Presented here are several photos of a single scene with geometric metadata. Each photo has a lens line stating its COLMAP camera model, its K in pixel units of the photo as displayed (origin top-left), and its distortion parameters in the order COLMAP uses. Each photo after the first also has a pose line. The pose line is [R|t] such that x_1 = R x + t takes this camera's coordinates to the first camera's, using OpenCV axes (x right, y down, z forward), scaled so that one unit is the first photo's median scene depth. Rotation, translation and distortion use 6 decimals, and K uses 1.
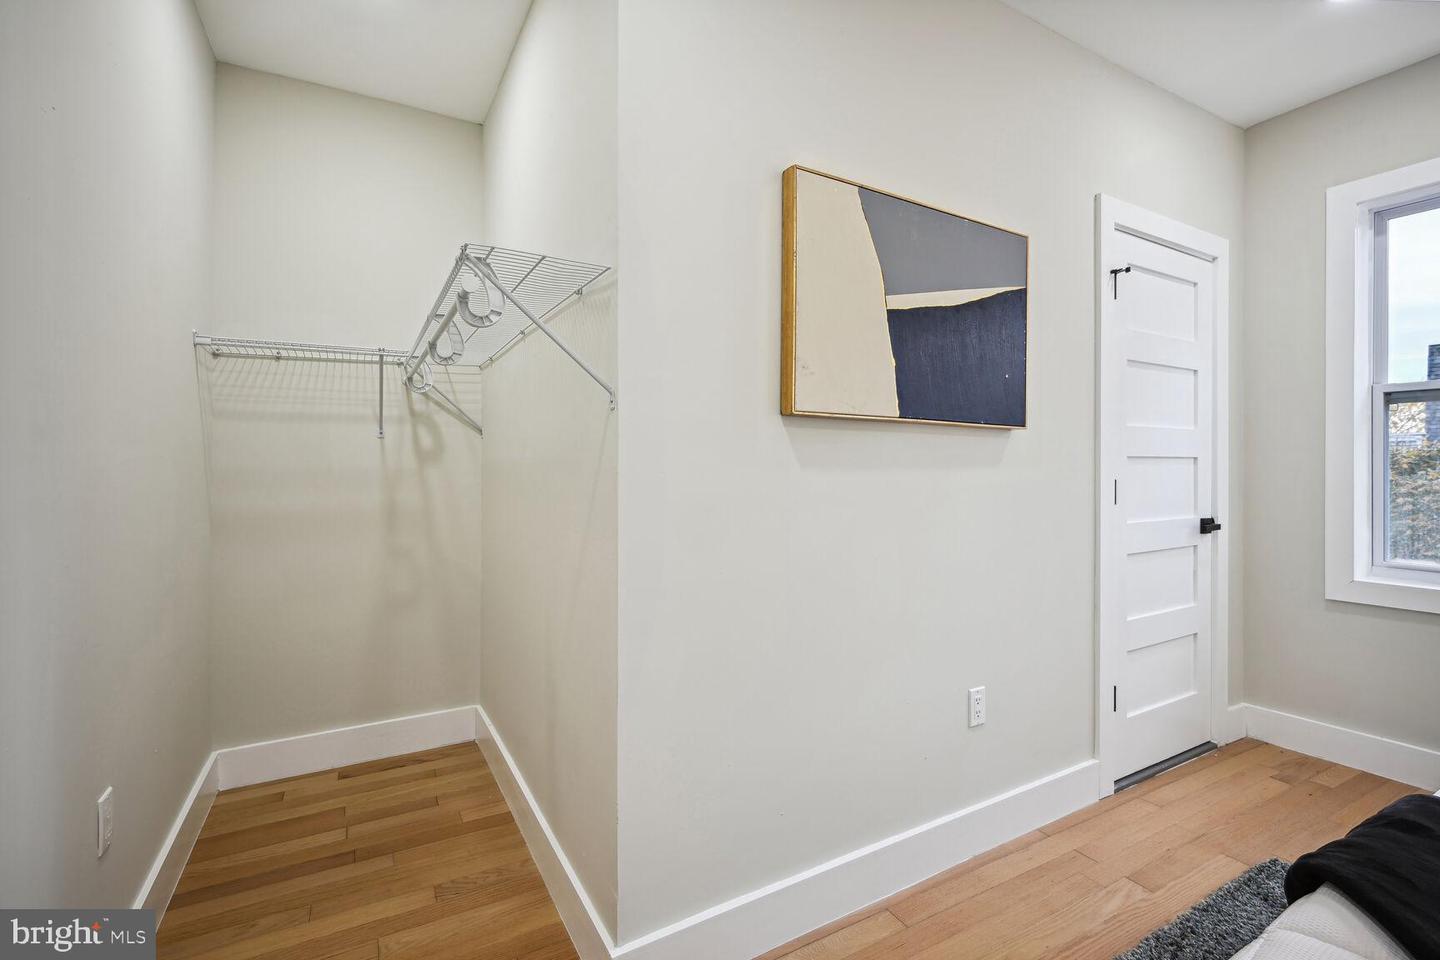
lens RADIAL K [[638.6, 0, 732.6], [0, 638.6, 469.0], [0, 0, 1]] dist [0.001259, 0.000278]
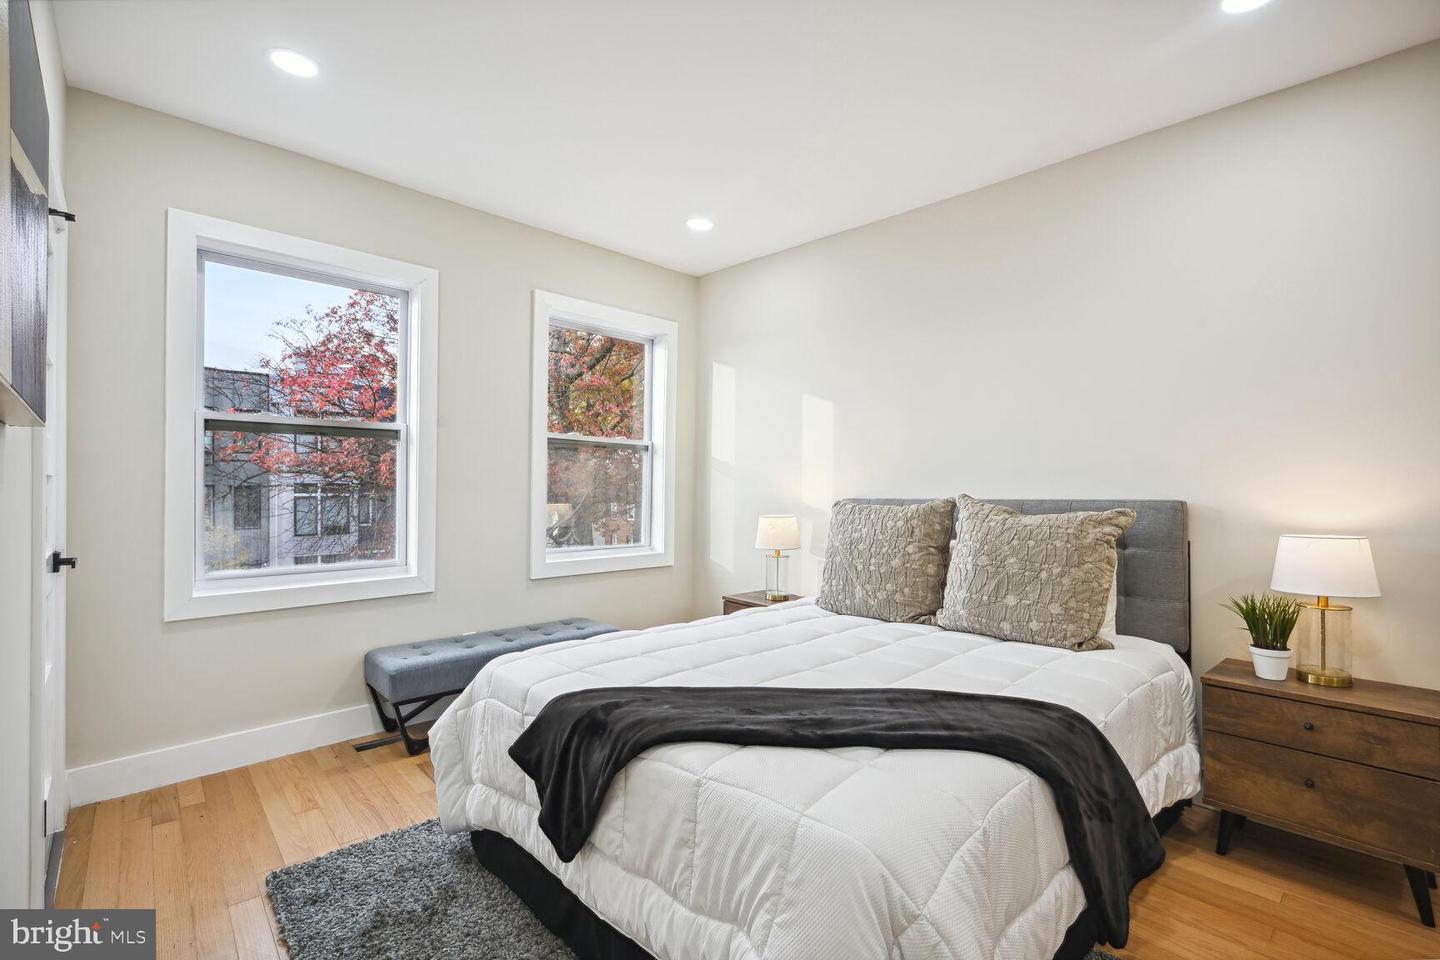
lens RADIAL K [[645.3, 0, 722.8], [0, 645.3, 485.9], [0, 0, 1]] dist [-0.000580, 0.000044]
pose [[-0.222118, 0.003891, 0.975012, -0.298548], [0.000393, 0.999992, -0.003901, -0.002133], [-0.975020, -0.000484, -0.222118, 0.494537]]
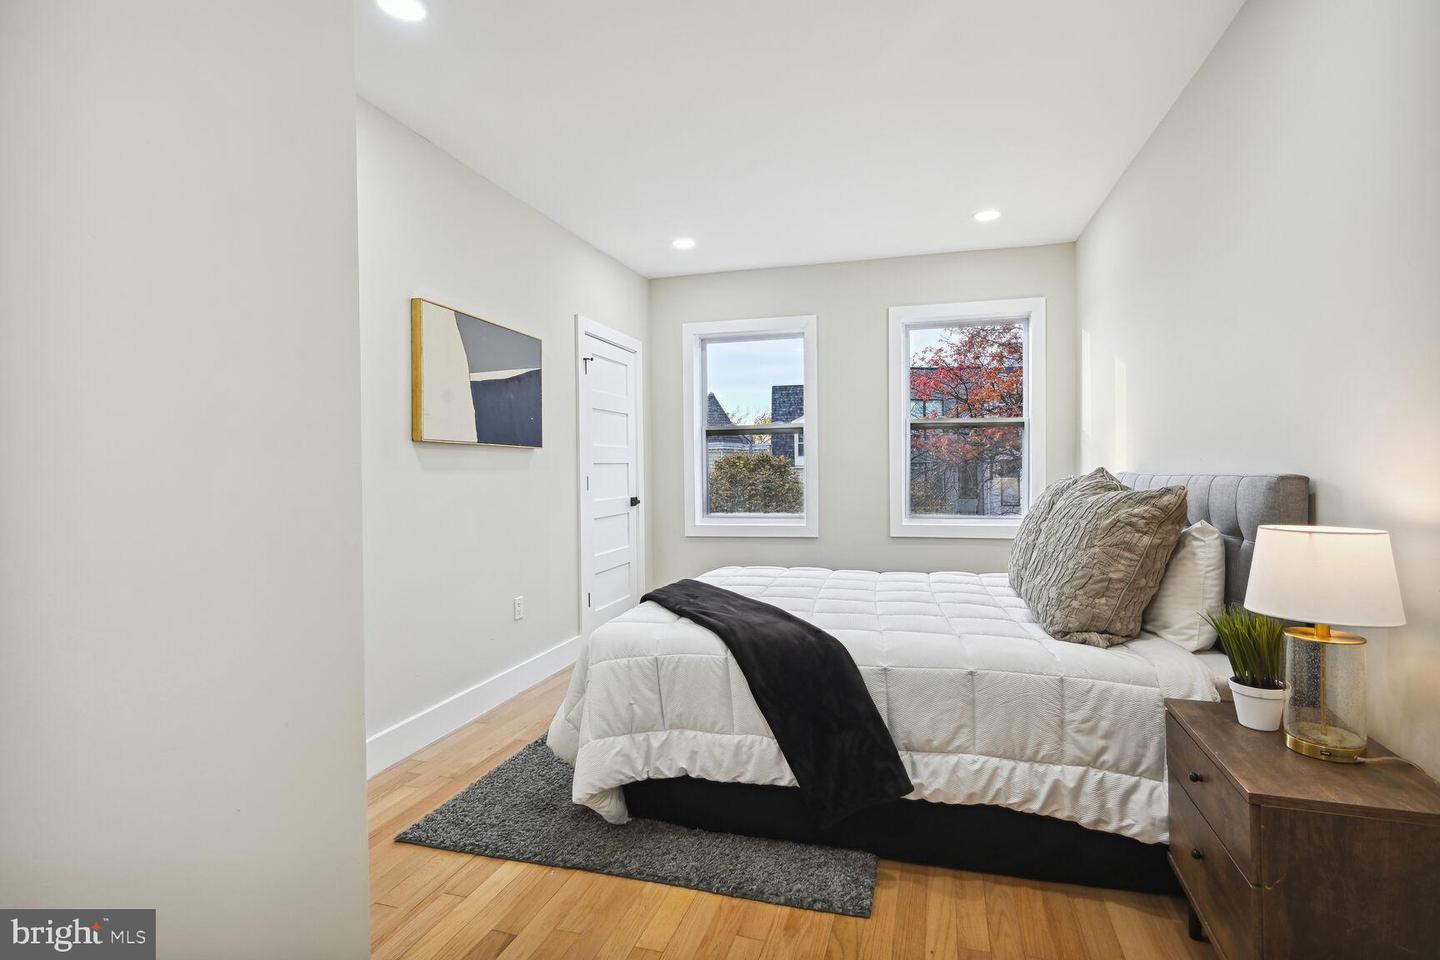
lens RADIAL K [[661.2, 0, 748.2], [0, 661.2, 470.3], [0, 0, 1]] dist [-0.001177, -0.000006]
pose [[0.715626, -0.012651, 0.698369, -0.416964], [0.014770, 0.999886, 0.002979, 0.001218], [-0.698327, 0.008183, 0.715732, -0.718298]]
